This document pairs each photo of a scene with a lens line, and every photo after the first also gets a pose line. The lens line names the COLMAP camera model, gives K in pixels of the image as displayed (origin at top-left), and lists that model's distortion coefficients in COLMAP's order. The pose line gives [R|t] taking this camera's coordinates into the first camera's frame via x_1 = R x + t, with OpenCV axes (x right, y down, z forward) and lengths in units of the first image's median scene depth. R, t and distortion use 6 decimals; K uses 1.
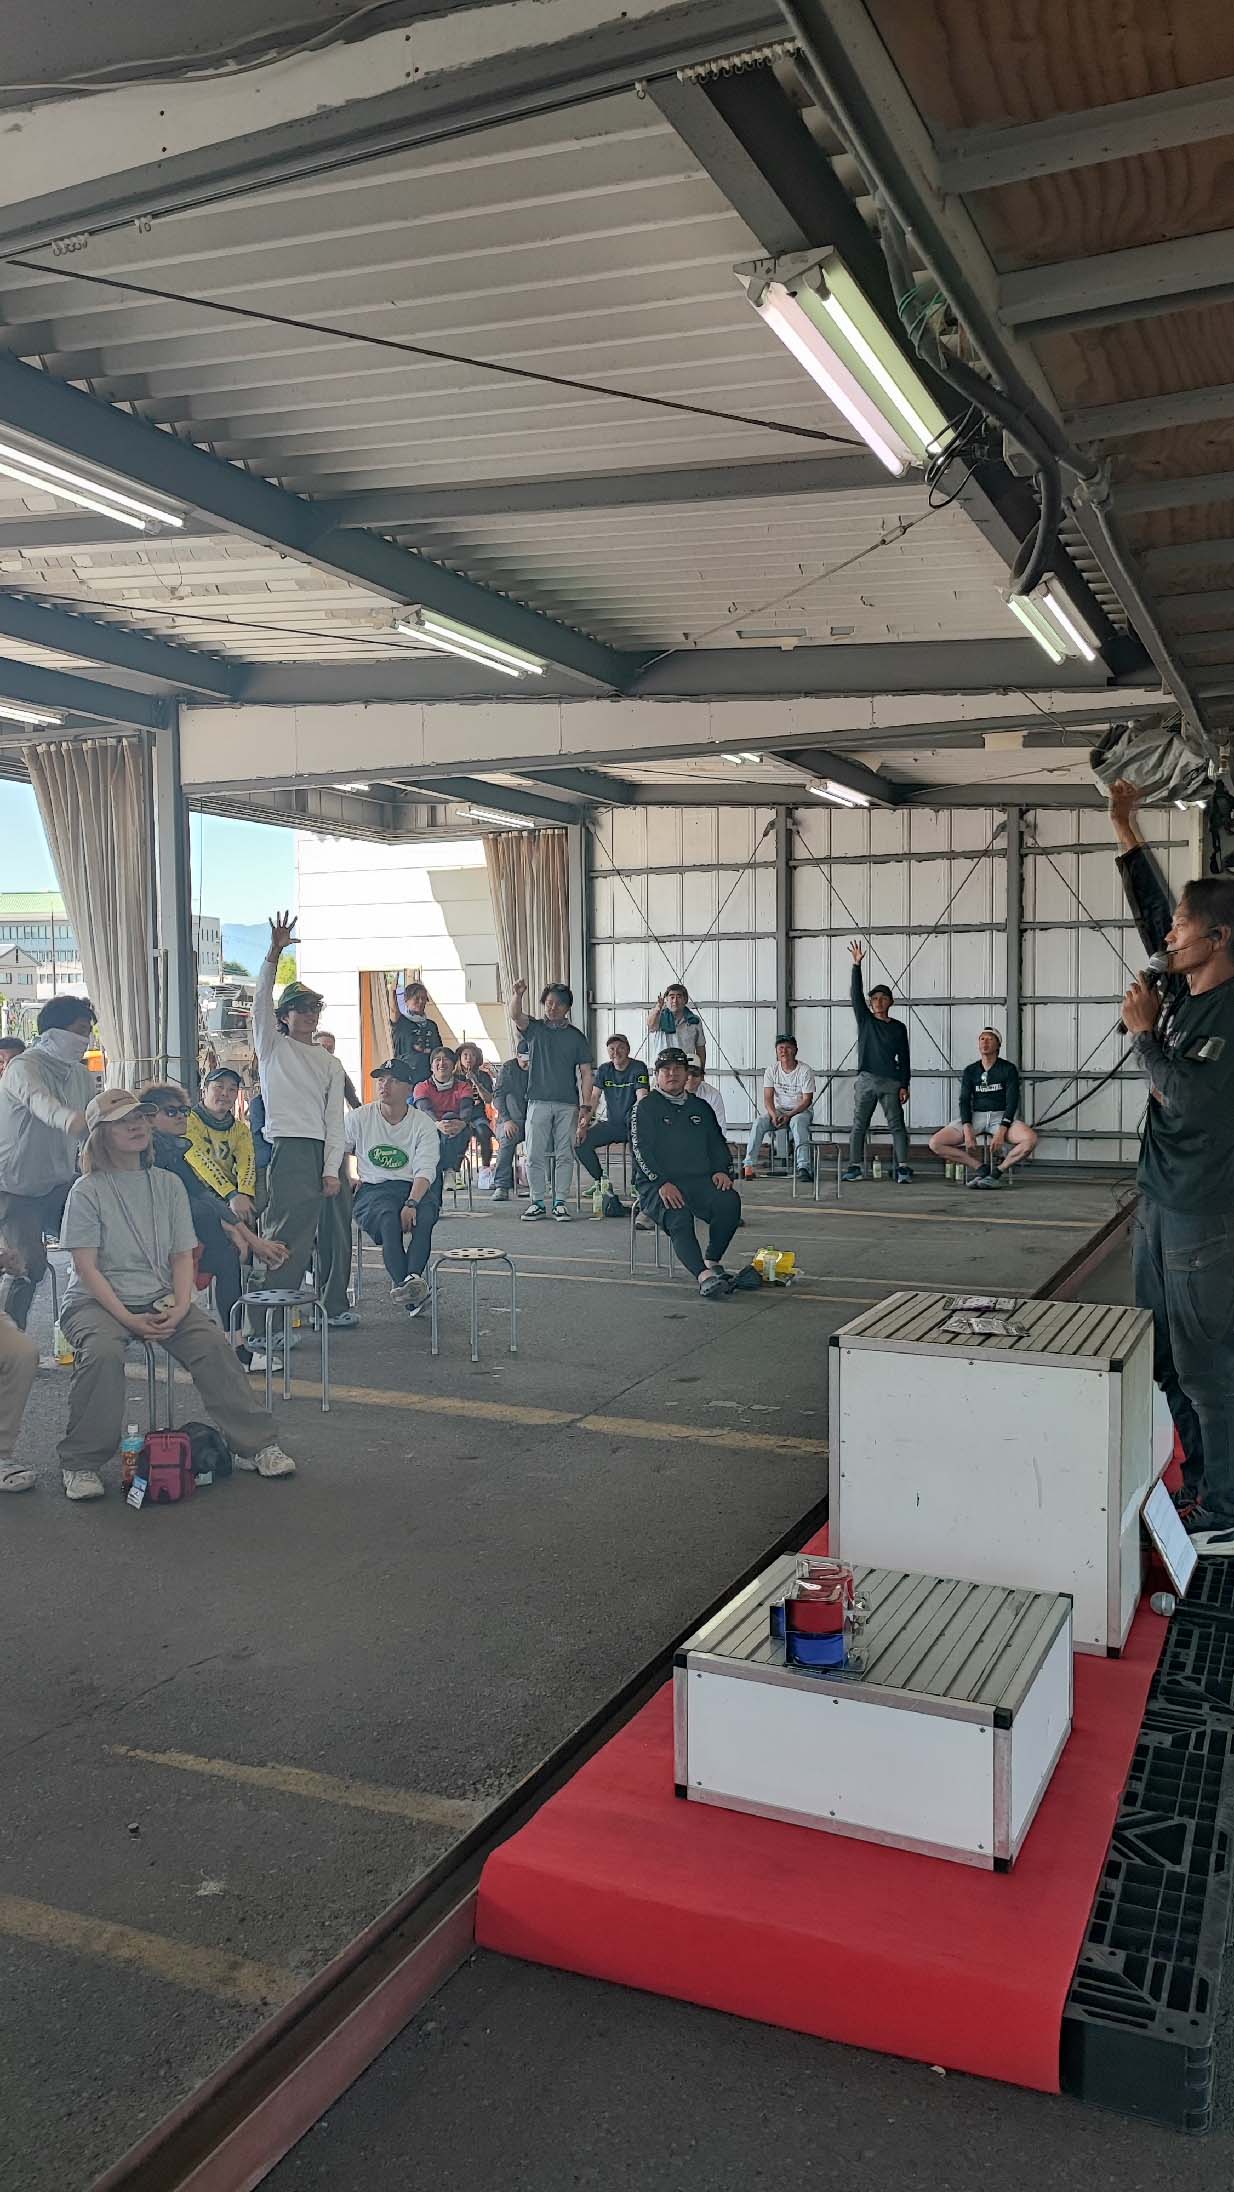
lens RADIAL K [[1601.0, 0, 617.0], [0, 1601.0, 1096.0], [0, 0, 1]] dist [0.023289, 0.005898]
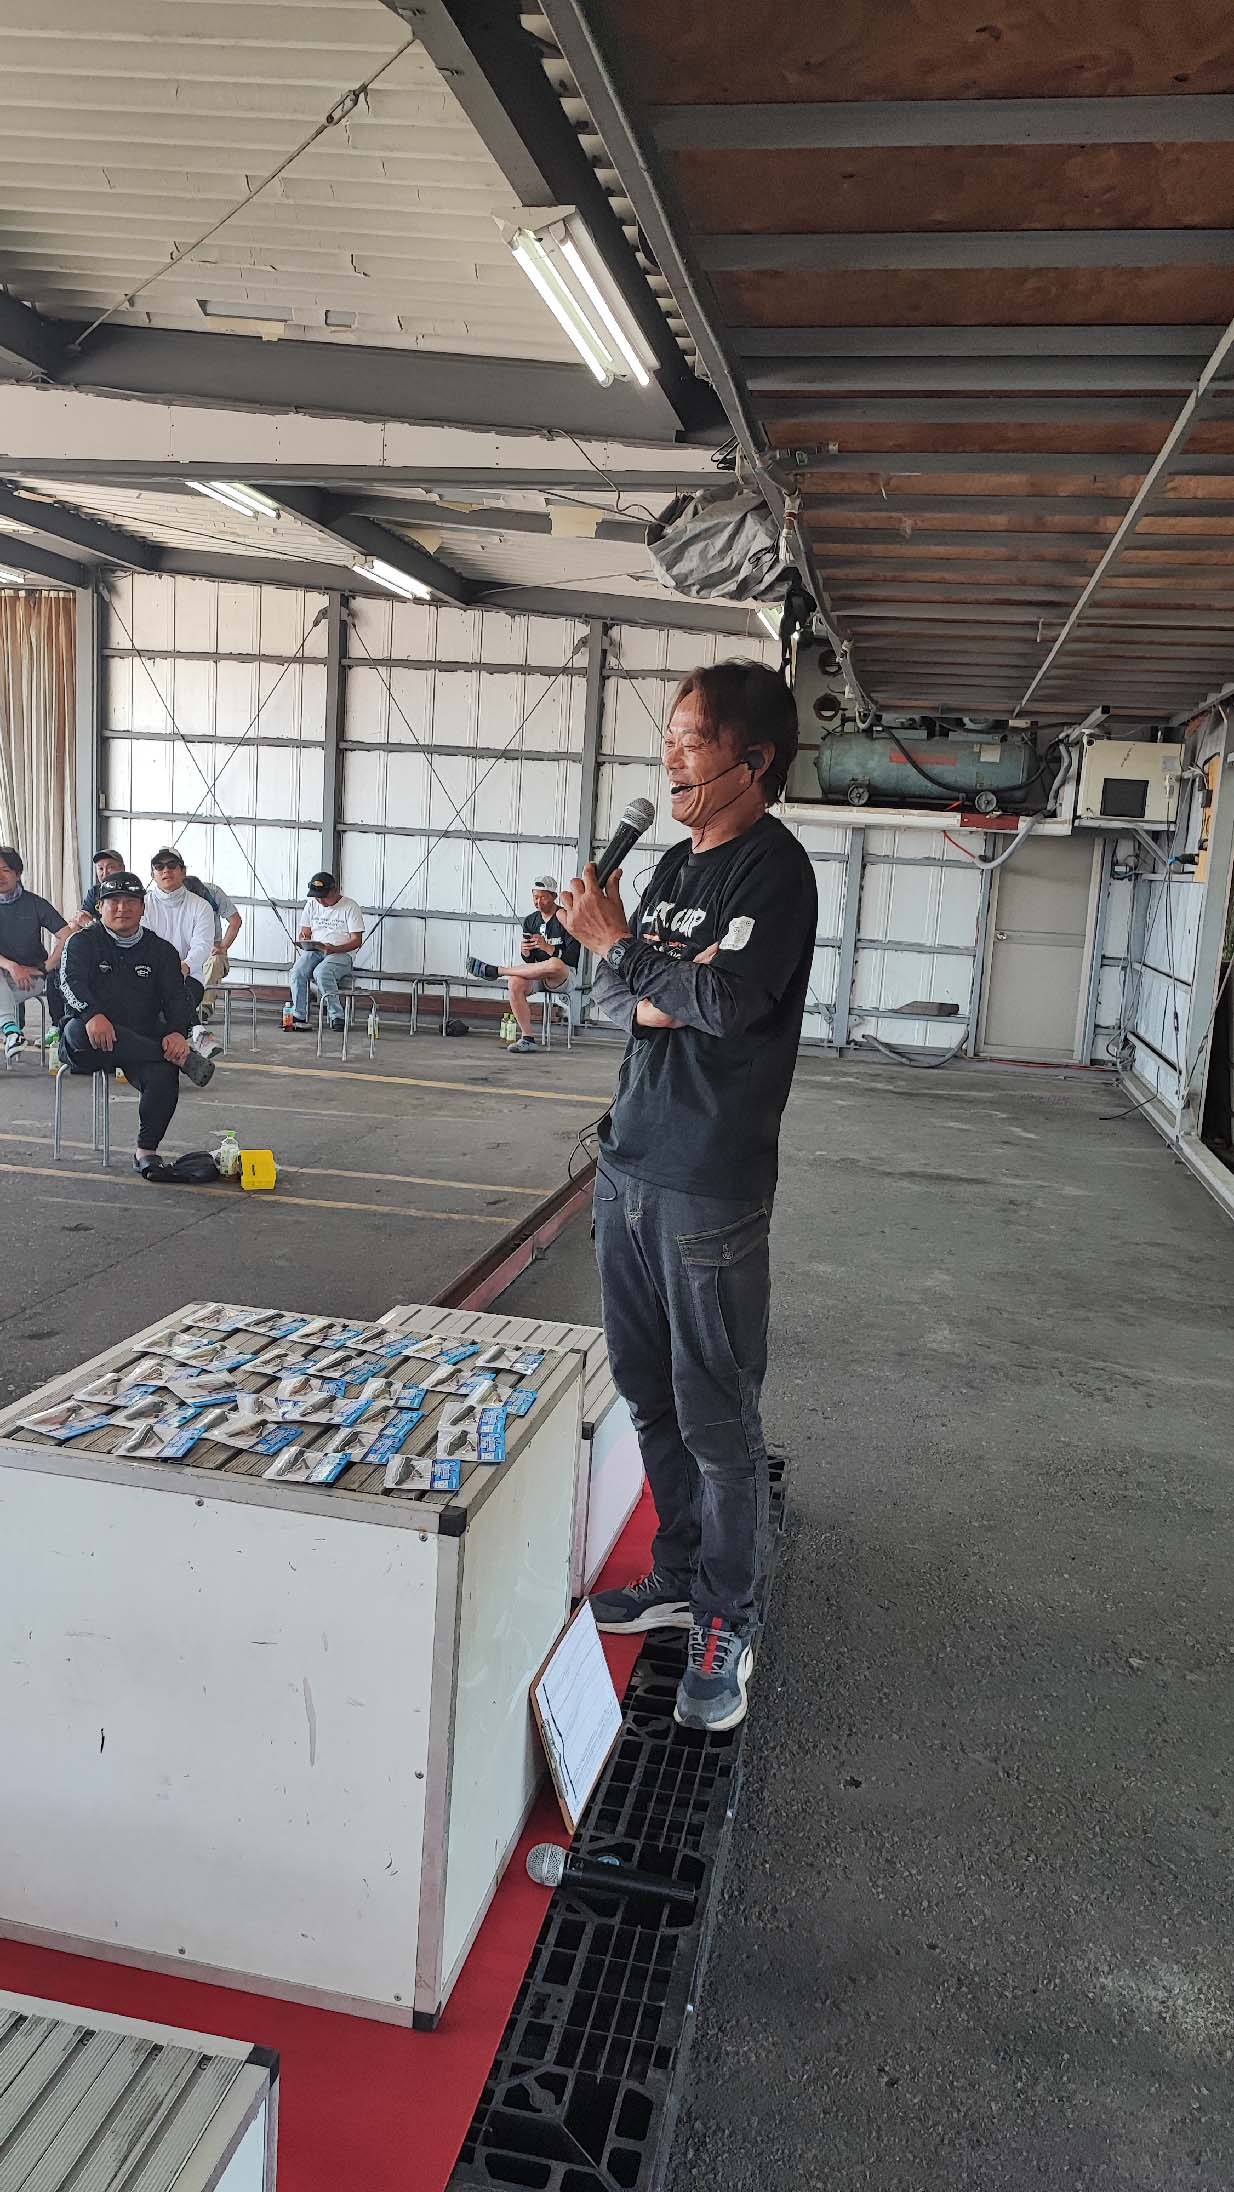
lens RADIAL K [[1601.0, 0, 617.0], [0, 1601.0, 1096.0], [0, 0, 1]] dist [0.023289, 0.005898]
pose [[0.970563, 0.033795, 0.238463, 0.055653], [-0.058473, 0.993547, 0.097186, -0.006799], [-0.233640, -0.108269, 0.966276, 0.117468]]
